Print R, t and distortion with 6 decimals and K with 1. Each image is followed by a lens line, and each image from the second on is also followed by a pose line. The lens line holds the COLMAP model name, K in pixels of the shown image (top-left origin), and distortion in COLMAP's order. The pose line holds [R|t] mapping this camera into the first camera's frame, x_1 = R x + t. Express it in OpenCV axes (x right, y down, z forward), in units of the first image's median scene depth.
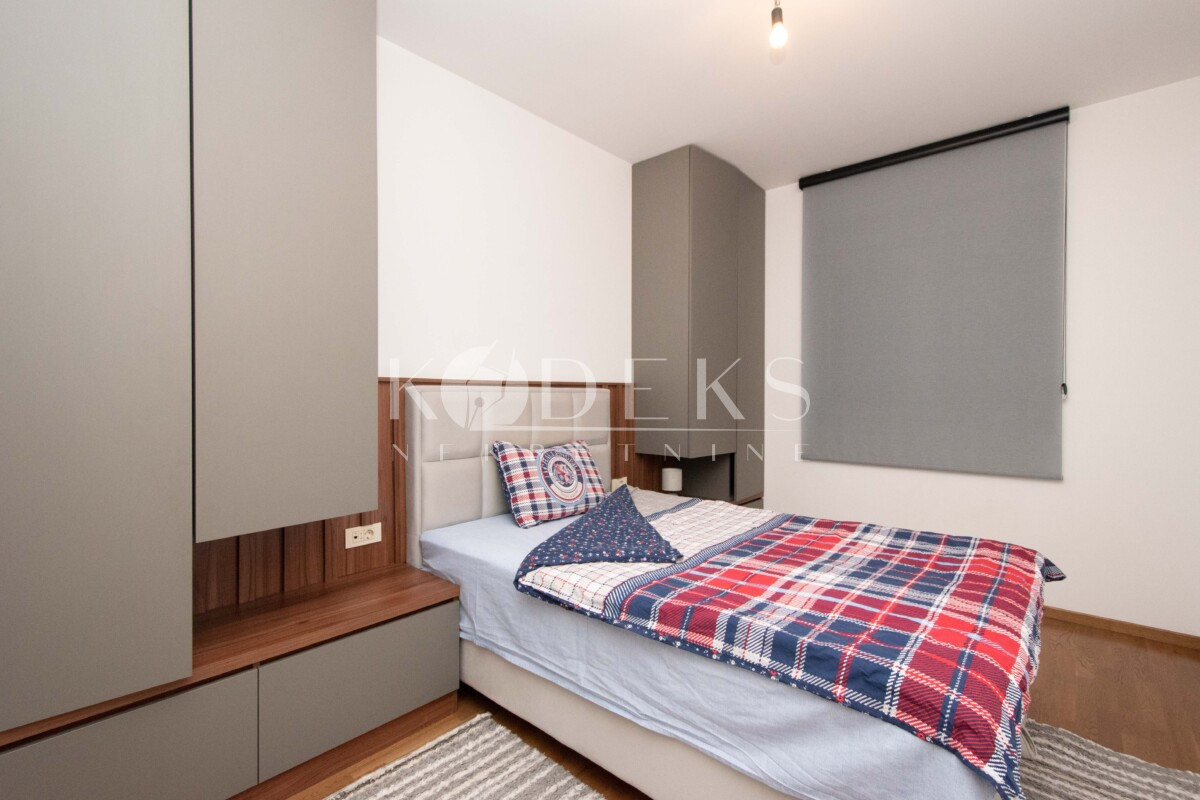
lens RADIAL K [[529.5, 0, 600.0], [0, 529.5, 400.0], [0, 0, 1]] dist [0.001130, 0.000038]
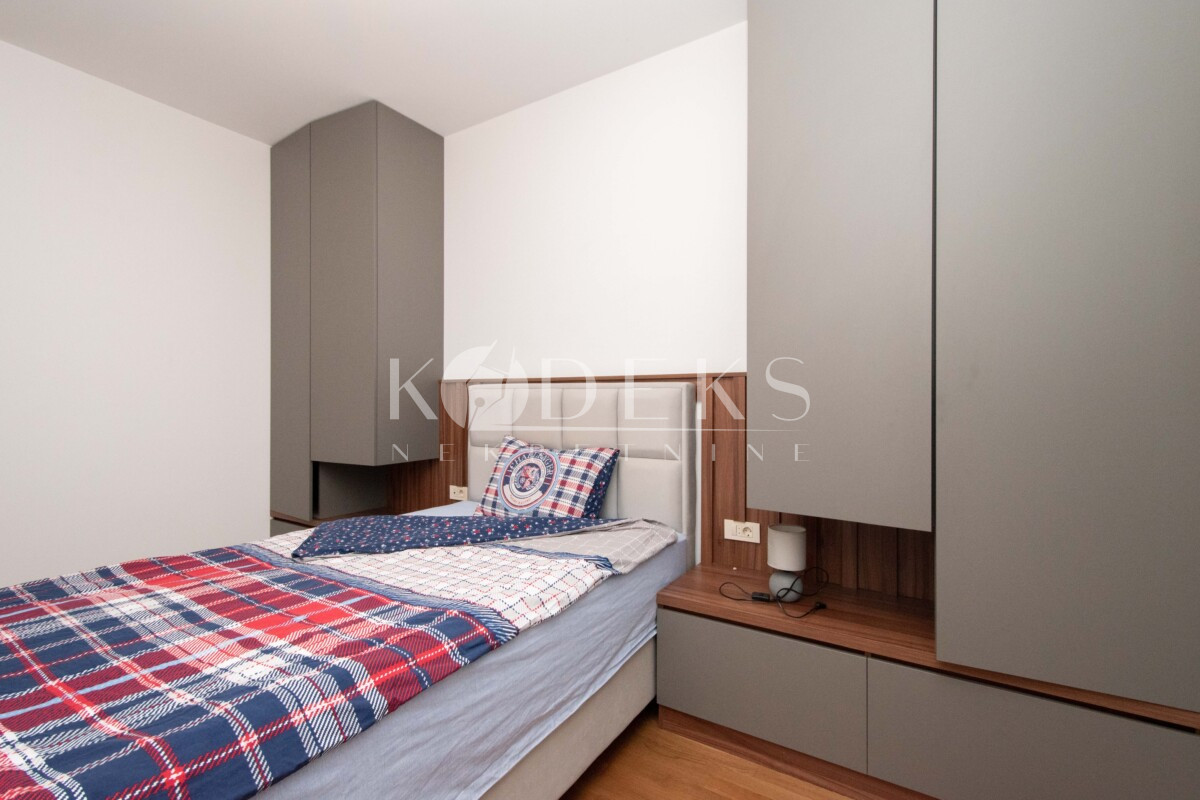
lens RADIAL K [[520.8, 0, 597.6], [0, 520.8, 394.6], [0, 0, 1]] dist [-0.003357, 0.025907]
pose [[0.178040, -0.000205, -0.984023, 0.867881], [-0.006340, 0.999979, -0.001356, -0.004075], [0.984003, 0.006481, 0.178034, 0.988753]]
